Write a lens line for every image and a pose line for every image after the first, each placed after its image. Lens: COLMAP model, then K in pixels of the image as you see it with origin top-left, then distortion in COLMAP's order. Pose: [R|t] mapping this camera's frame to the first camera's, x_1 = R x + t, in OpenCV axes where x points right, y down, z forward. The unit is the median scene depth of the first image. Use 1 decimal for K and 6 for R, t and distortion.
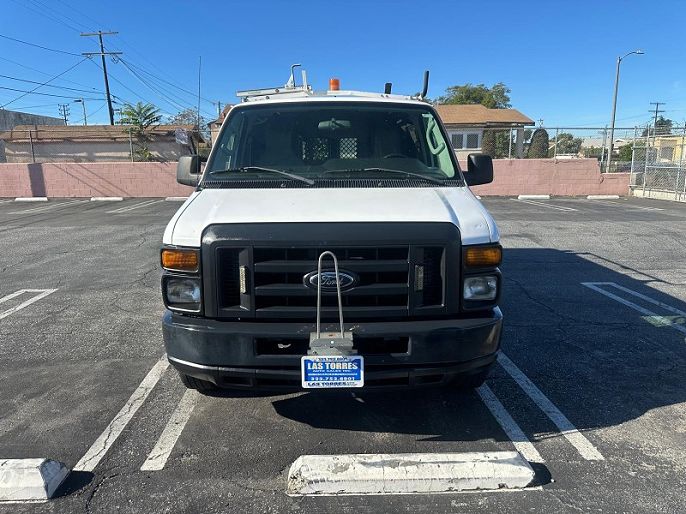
lens RADIAL K [[472.1, 0, 339.4], [0, 472.1, 258.0], [0, 0, 1]] dist [0.005571, -0.002352]
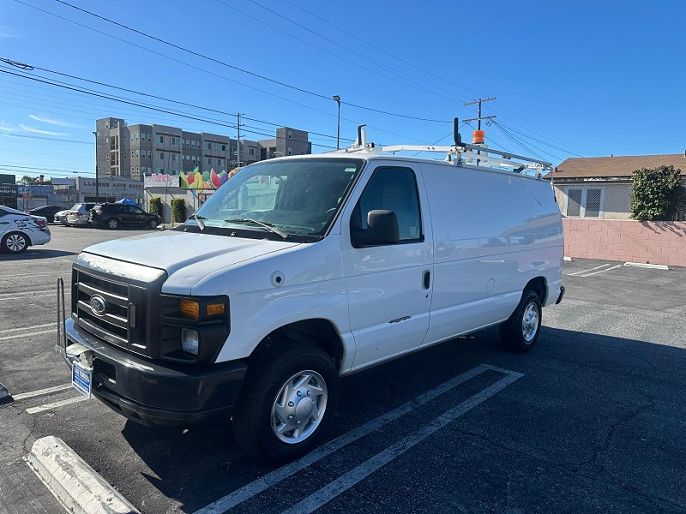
lens RADIAL K [[472.1, 0, 339.4], [0, 472.1, 258.0], [0, 0, 1]] dist [0.005571, -0.002352]
pose [[0.716957, 0.083251, -0.692128, 0.989892], [-0.161990, 0.985562, -0.049256, -0.089622], [0.678035, 0.147433, 0.720092, 0.395425]]
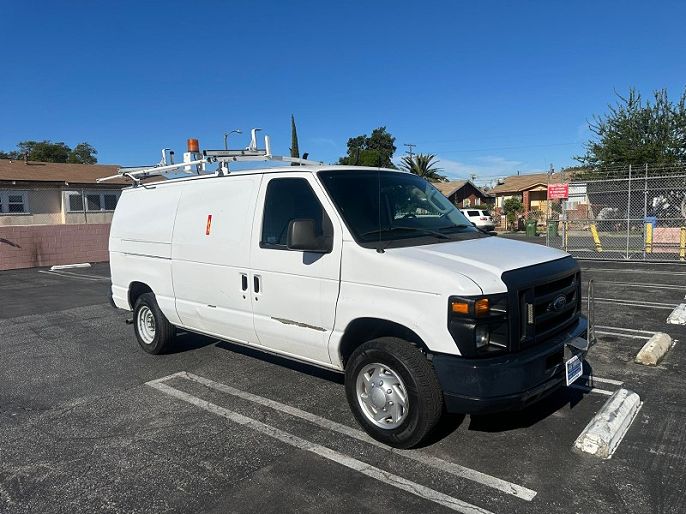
lens RADIAL K [[472.1, 0, 339.4], [0, 472.1, 258.0], [0, 0, 1]] dist [0.005571, -0.002352]
pose [[0.699190, -0.081634, 0.710260, -1.108142], [0.169299, 0.984109, -0.053550, -0.089635], [-0.694602, 0.157688, 0.701899, 0.344168]]
